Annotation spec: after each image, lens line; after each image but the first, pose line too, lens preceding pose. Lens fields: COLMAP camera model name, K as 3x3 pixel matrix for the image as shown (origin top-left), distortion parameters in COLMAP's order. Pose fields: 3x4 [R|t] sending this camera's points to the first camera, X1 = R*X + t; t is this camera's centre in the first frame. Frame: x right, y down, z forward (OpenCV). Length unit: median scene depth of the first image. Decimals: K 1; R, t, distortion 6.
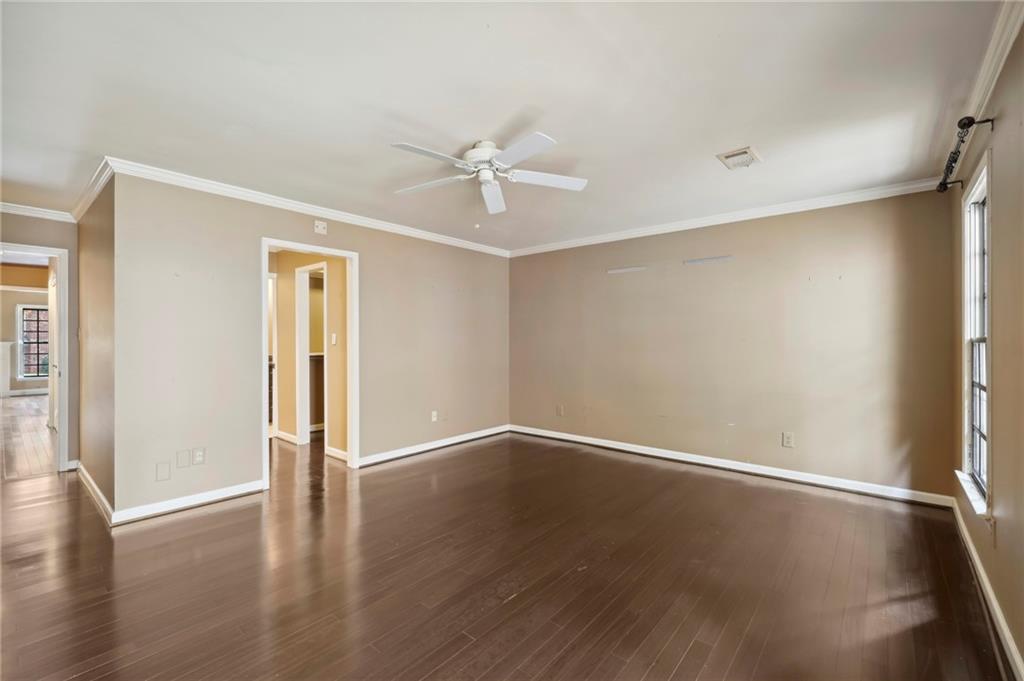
lens RADIAL K [[441.7, 0, 506.9], [0, 441.7, 340.3], [0, 0, 1]] dist [-0.003324, -0.001086]
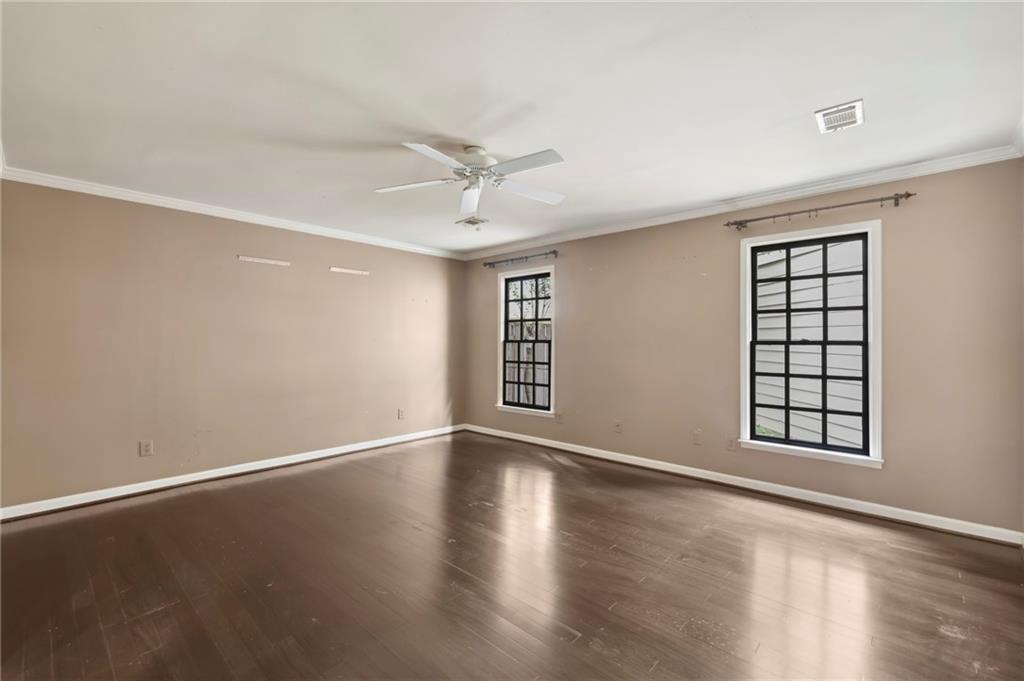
lens RADIAL K [[441.7, 0, 506.8], [0, 441.7, 340.8], [0, 0, 1]] dist [-0.003324, -0.001086]
pose [[0.027536, 0.002162, 0.999618, -0.807954], [-0.005382, 0.999983, -0.002014, -0.001941], [-0.999606, -0.005324, 0.027547, 0.685616]]
